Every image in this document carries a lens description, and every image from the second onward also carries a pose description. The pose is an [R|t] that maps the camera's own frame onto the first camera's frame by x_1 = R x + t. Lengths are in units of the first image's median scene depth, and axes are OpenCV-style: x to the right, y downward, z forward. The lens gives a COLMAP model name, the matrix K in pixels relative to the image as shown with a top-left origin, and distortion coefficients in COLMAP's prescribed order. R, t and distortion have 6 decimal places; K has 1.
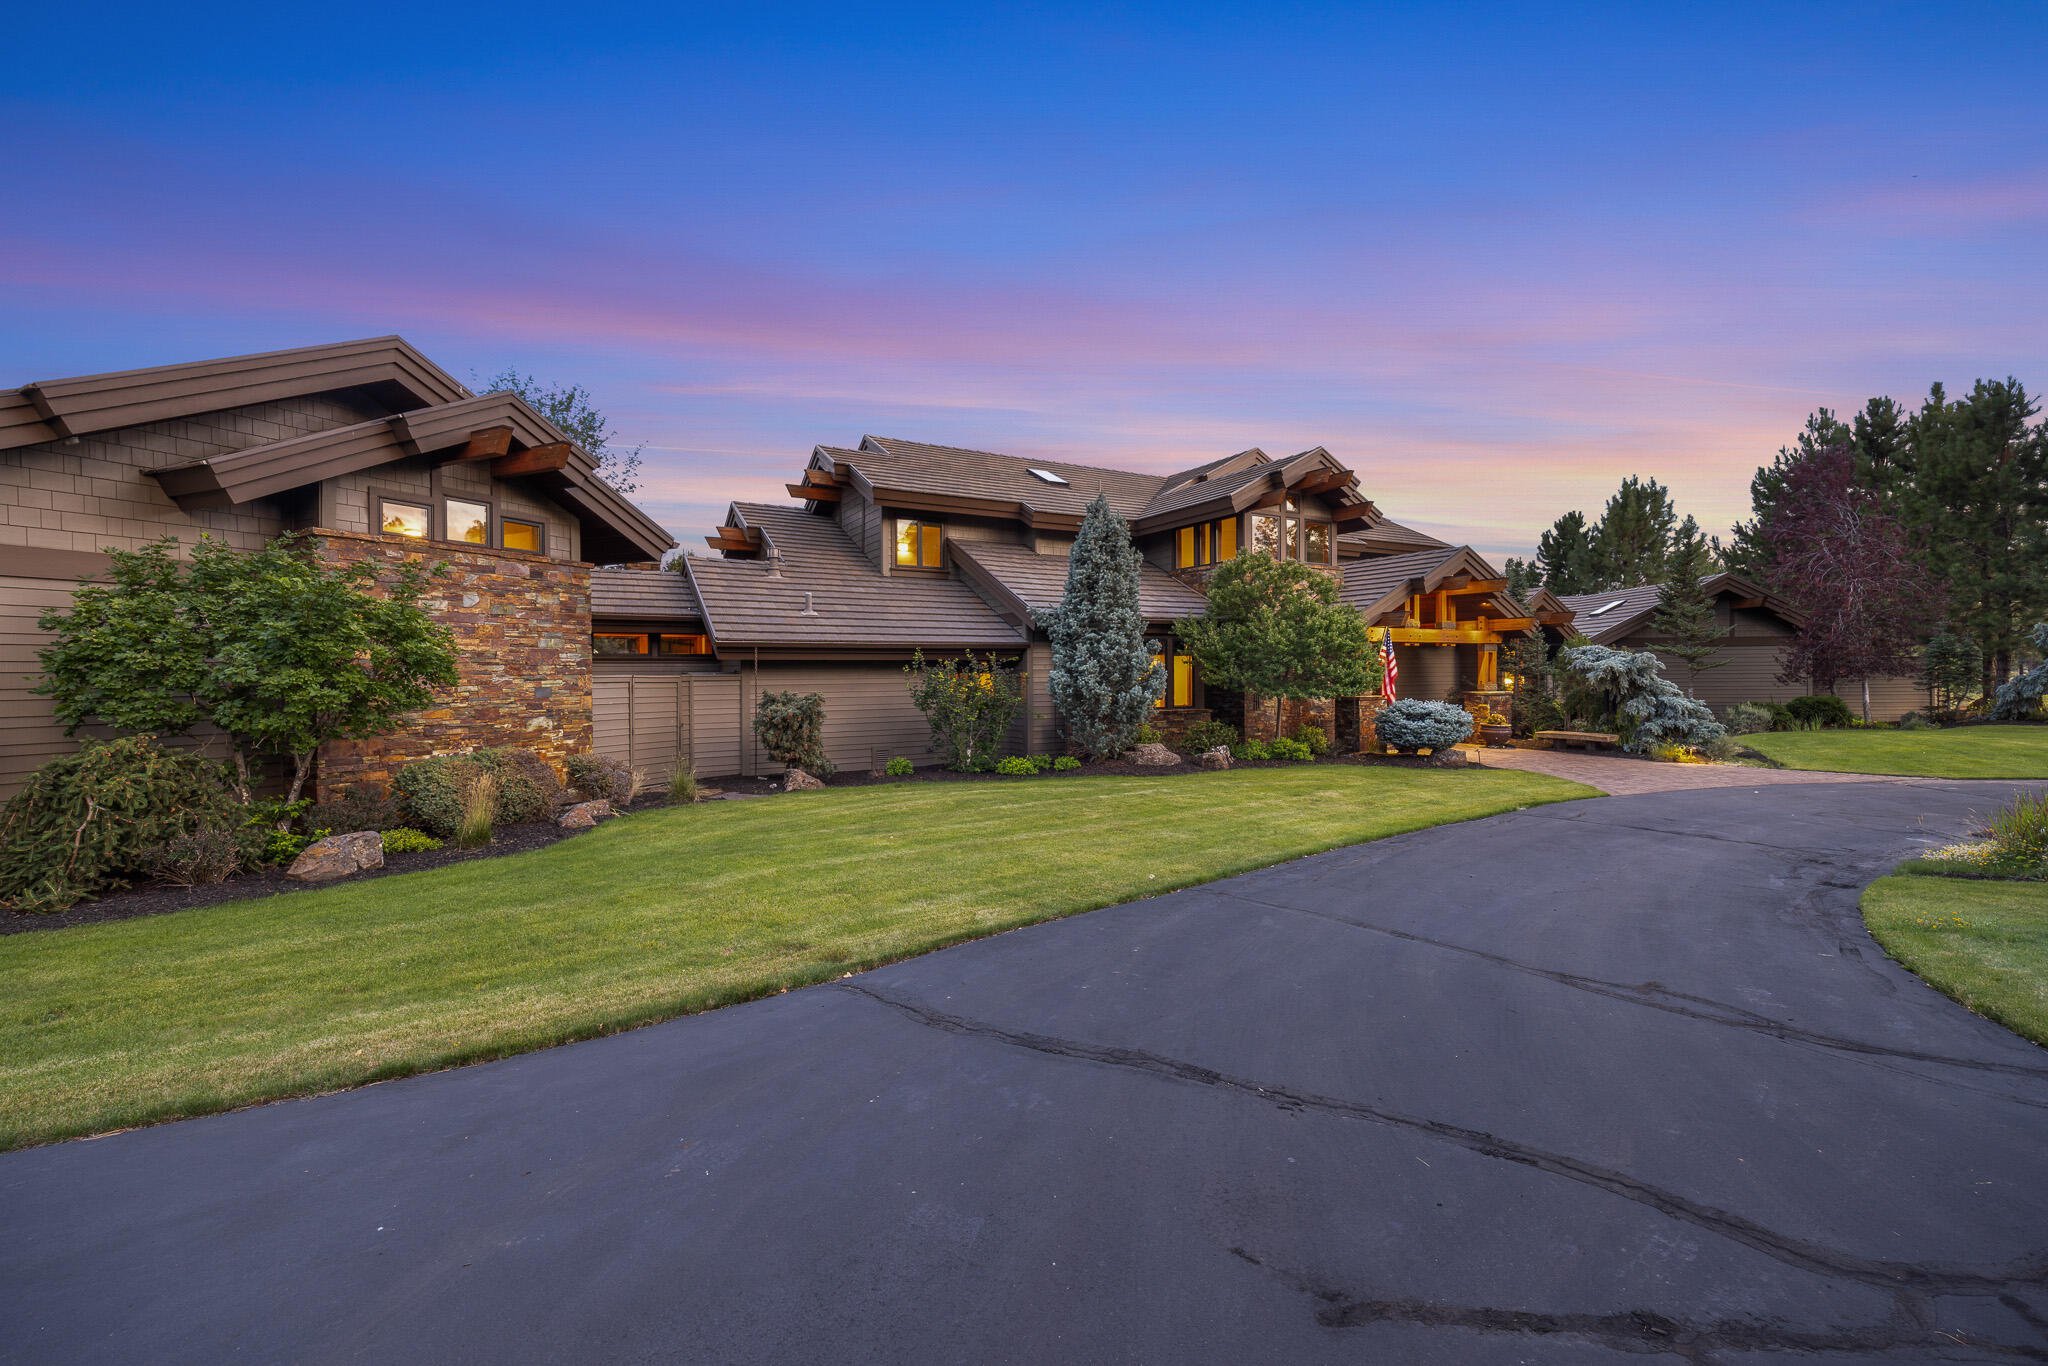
lens RADIAL K [[856.2, 0, 1021.1], [0, 856.2, 672.1], [0, 0, 1]] dist [0.024086, -0.000108]
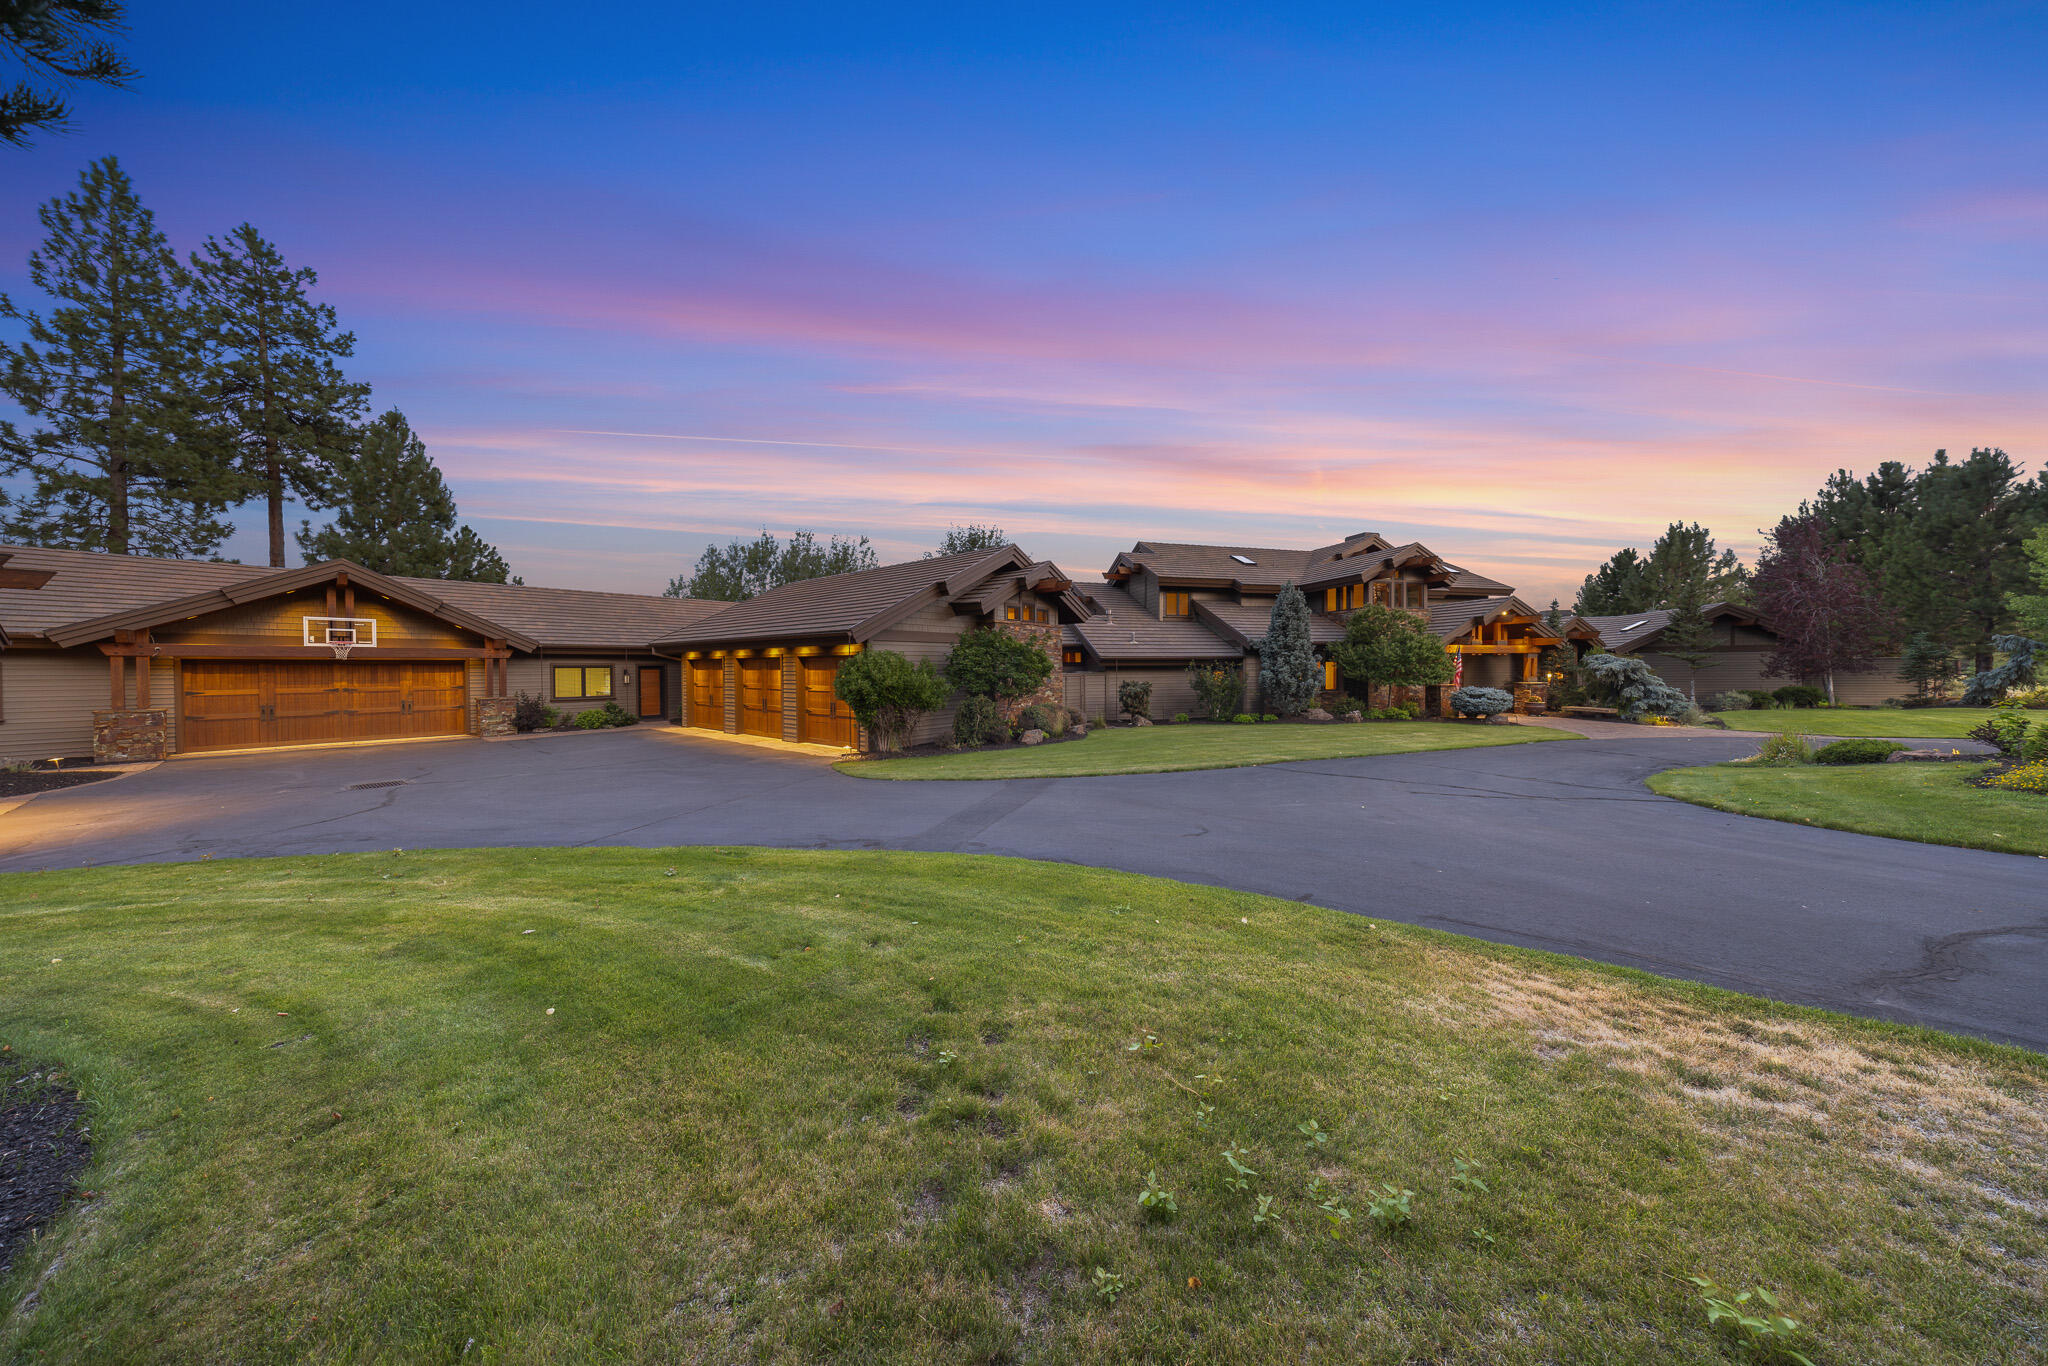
lens RADIAL K [[583.3, 0, 1024.6], [0, 583.3, 671.7], [0, 0, 1]] dist [-0.003498, 0.000554]
pose [[0.967089, 0.002003, -0.254432, -0.121004], [0.000872, 0.999937, 0.011186, -0.011739], [0.254439, -0.011040, 0.967026, -0.351790]]
